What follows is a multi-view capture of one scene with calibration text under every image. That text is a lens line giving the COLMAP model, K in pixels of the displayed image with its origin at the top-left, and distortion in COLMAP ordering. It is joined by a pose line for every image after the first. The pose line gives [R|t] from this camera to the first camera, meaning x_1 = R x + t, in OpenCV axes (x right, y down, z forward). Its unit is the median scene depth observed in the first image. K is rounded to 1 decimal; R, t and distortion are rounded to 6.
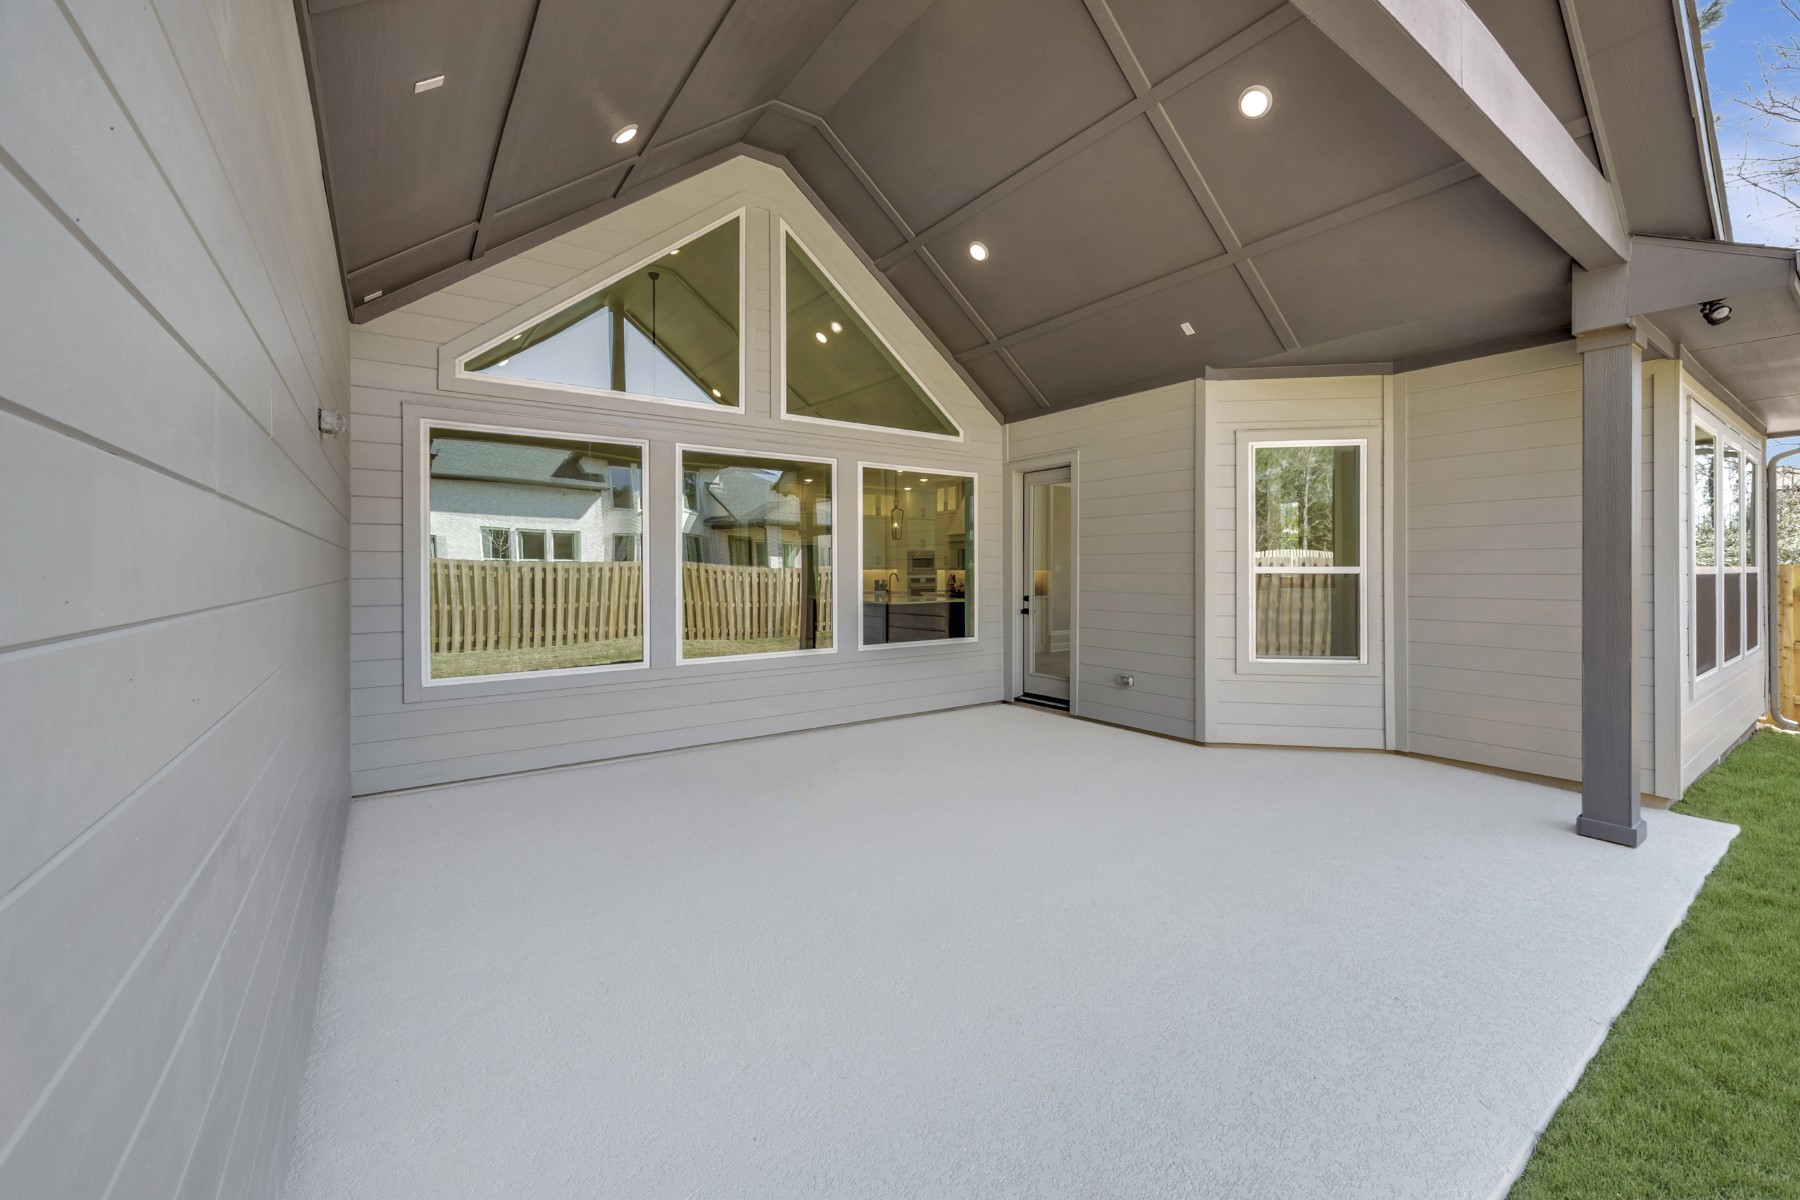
lens RADIAL K [[720.0, 0, 900.9], [0, 720.0, 570.3], [0, 0, 1]] dist [-0.002641, 0.001039]
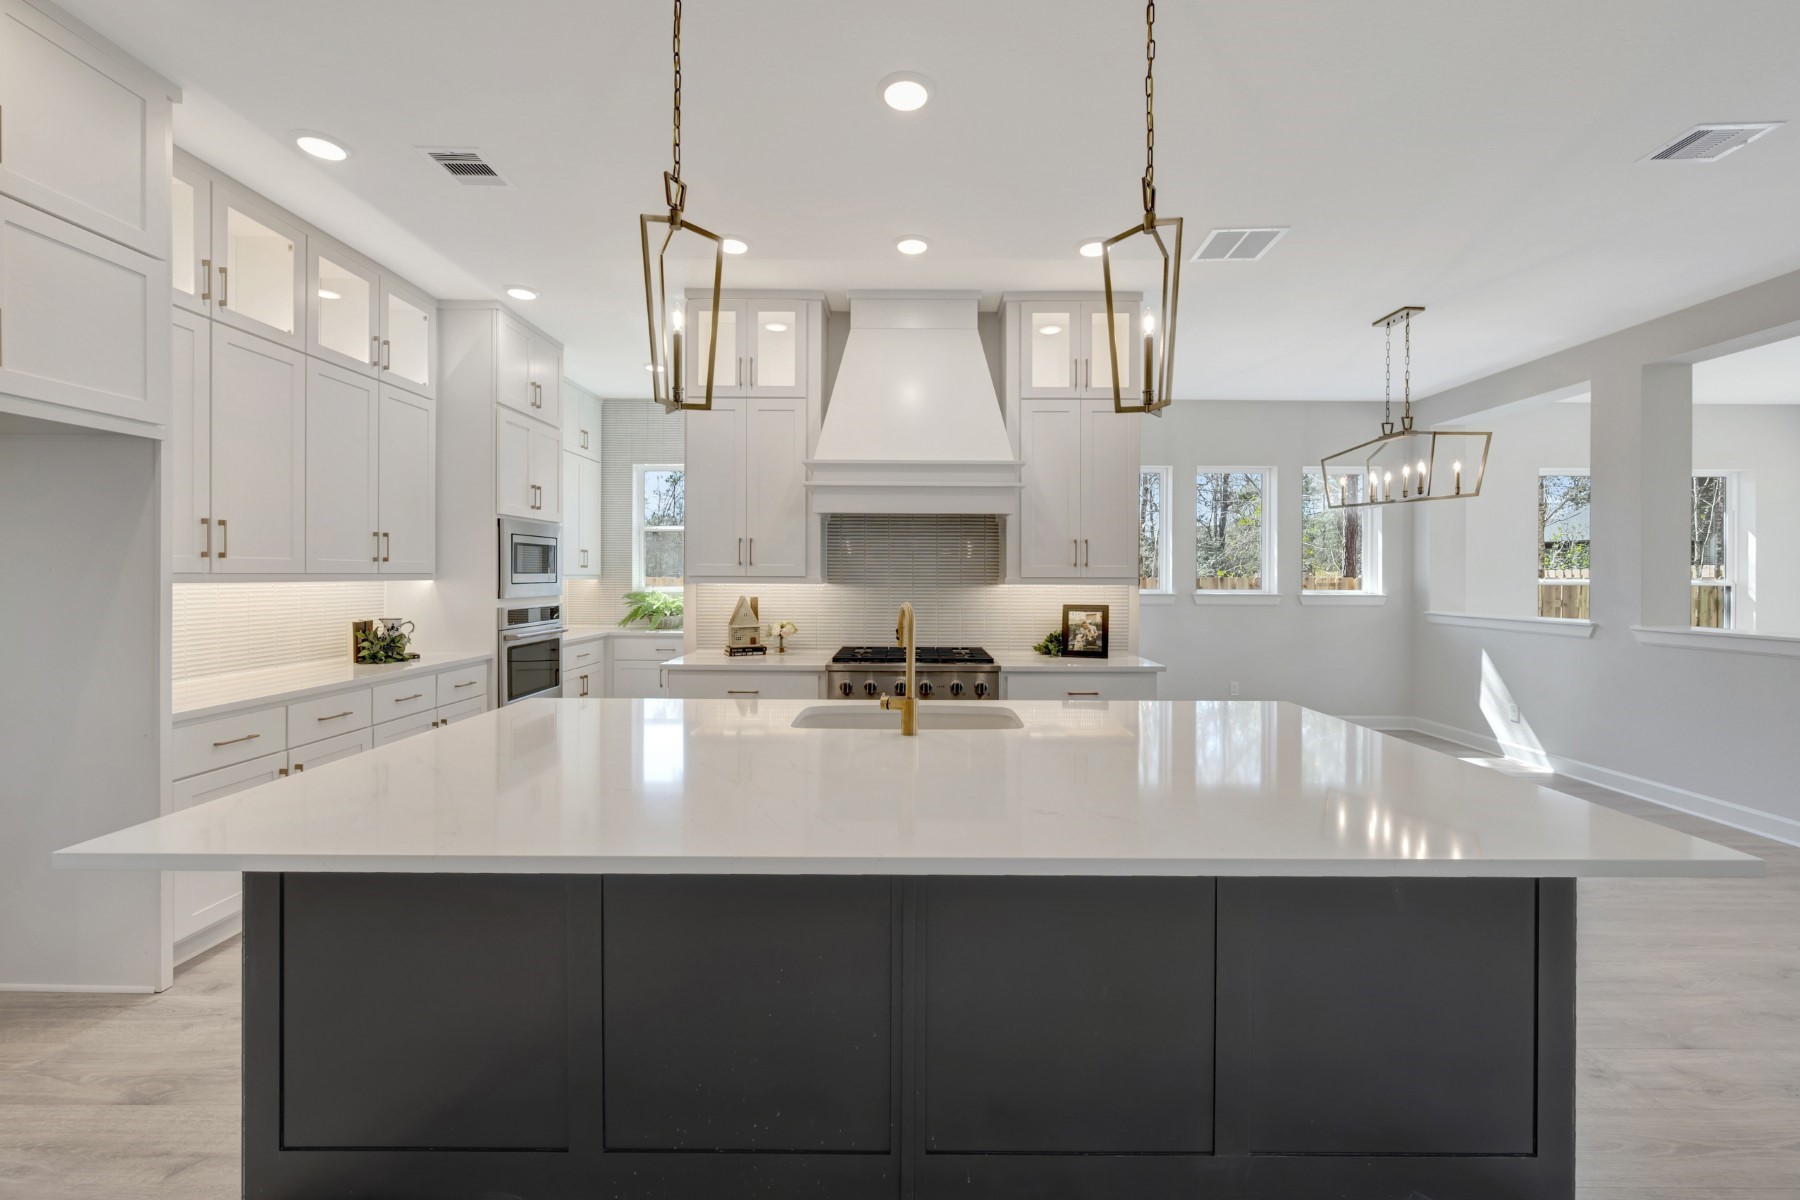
lens RADIAL K [[720.0, 0, 909.5], [0, 720.0, 574.6], [0, 0, 1]] dist [-0.002641, 0.001039]
pose [[0.579243, 0.002658, 0.815151, -0.128776], [-0.002102, 0.999996, -0.001767, -0.003057], [-0.815152, -0.000690, 0.579246, 0.695581]]
